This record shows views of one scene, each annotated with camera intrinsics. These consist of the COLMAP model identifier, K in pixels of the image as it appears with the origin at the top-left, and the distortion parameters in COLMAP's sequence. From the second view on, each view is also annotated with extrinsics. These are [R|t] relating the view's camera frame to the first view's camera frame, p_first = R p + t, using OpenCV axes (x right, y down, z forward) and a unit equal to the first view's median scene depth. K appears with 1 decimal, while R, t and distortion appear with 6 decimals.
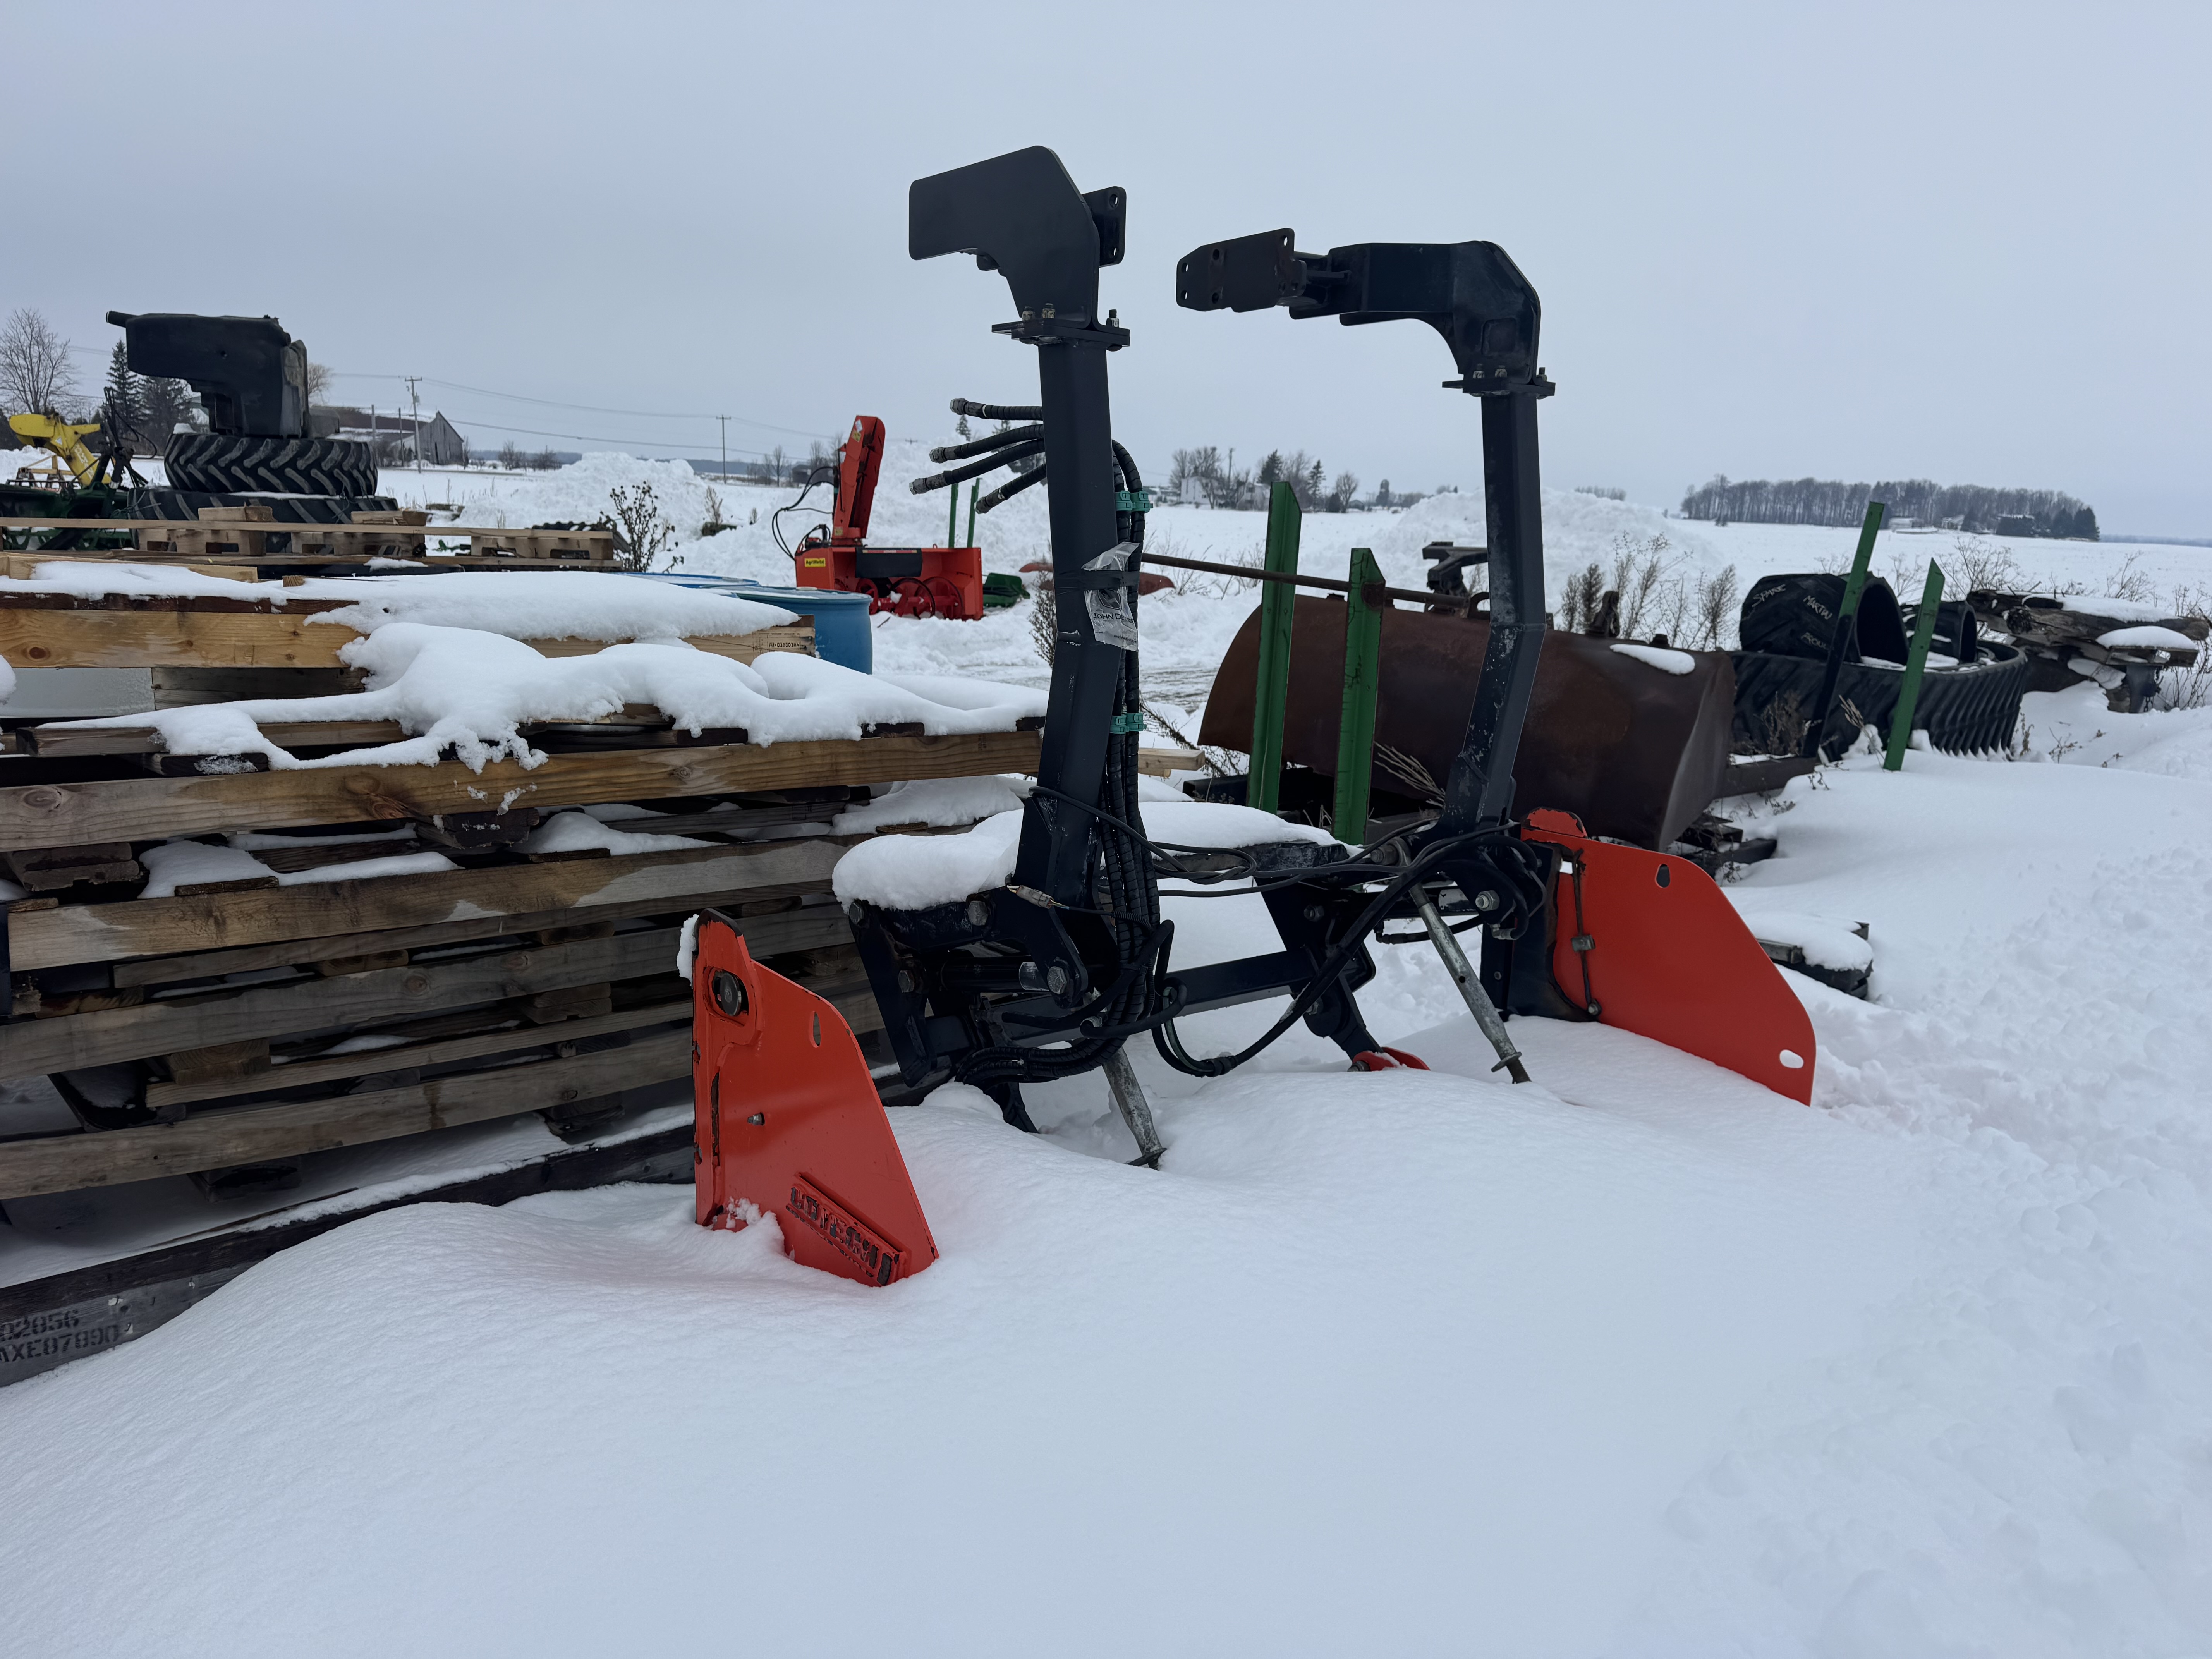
lens RADIAL K [[1551.3, 0, 1104.5], [0, 1551.3, 858.9], [0, 0, 1]] dist [0.067107, -0.064679]
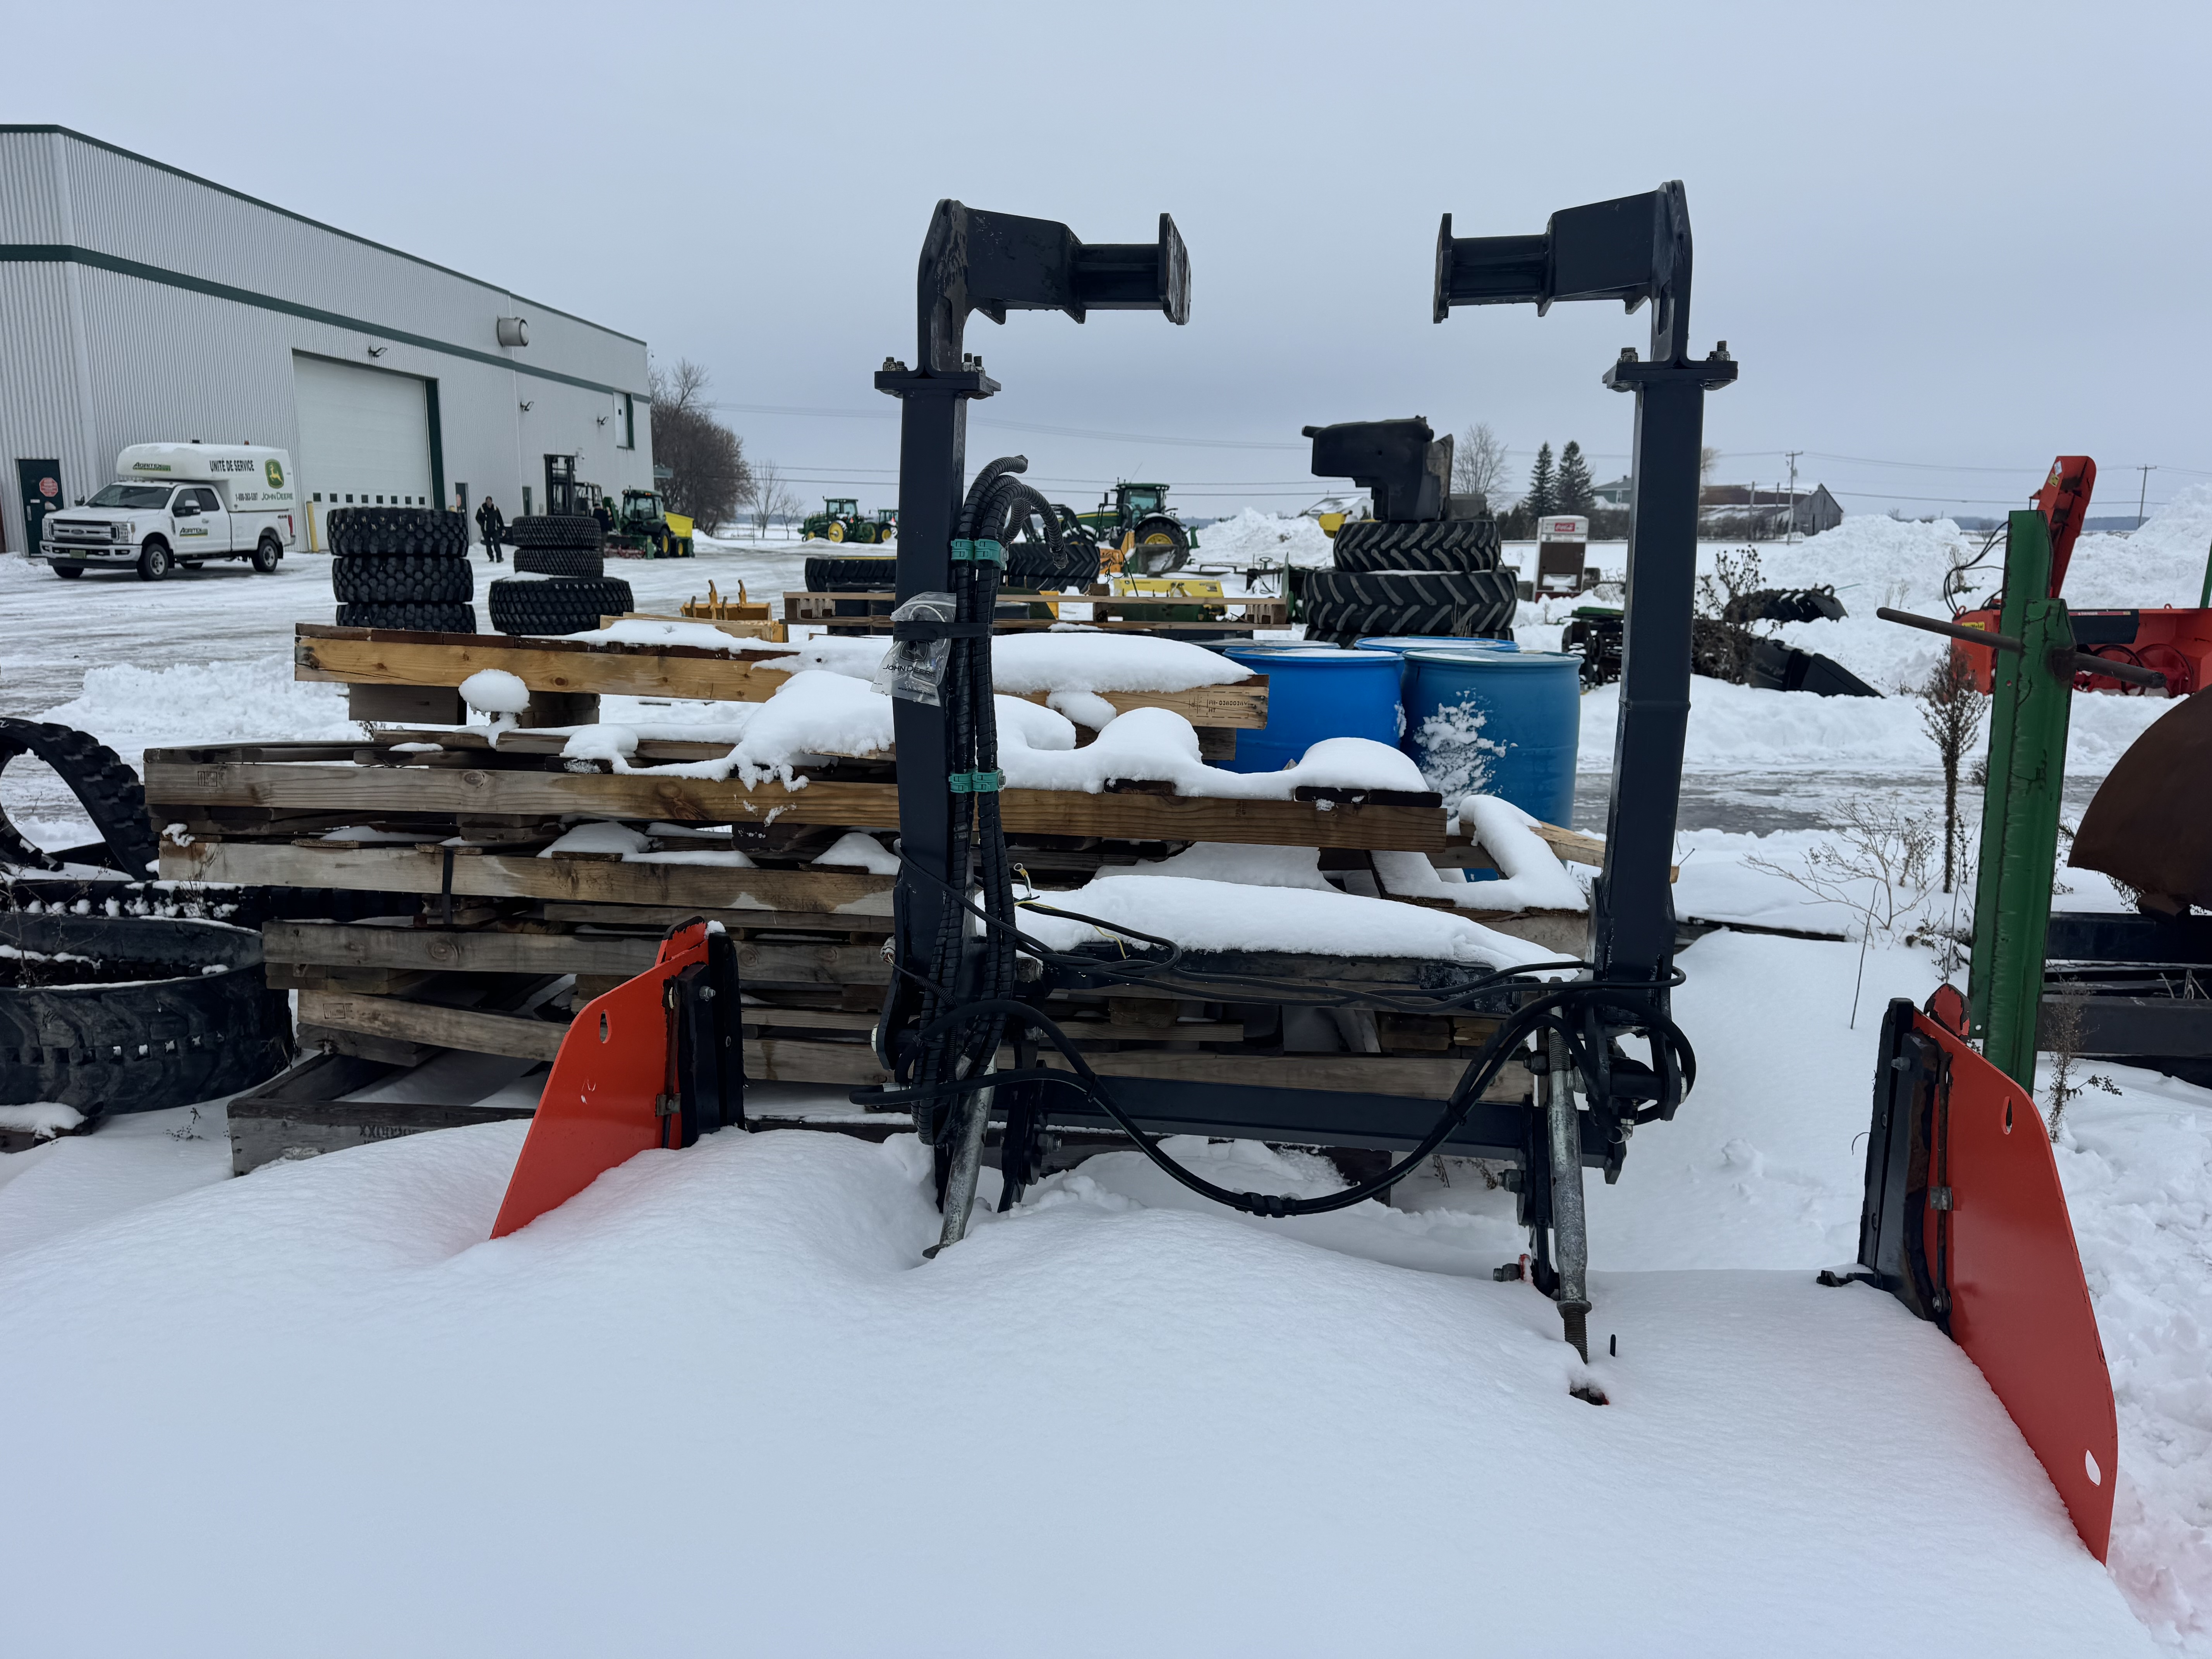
lens RADIAL K [[1551.3, 0, 1116.8], [0, 1551.3, 842.7], [0, 0, 1]] dist [0.067107, -0.064679]
pose [[0.690189, 0.101325, -0.716500, 0.522798], [-0.139495, 0.990207, 0.005658, -0.047326], [0.710056, 0.096043, 0.697564, 0.277646]]
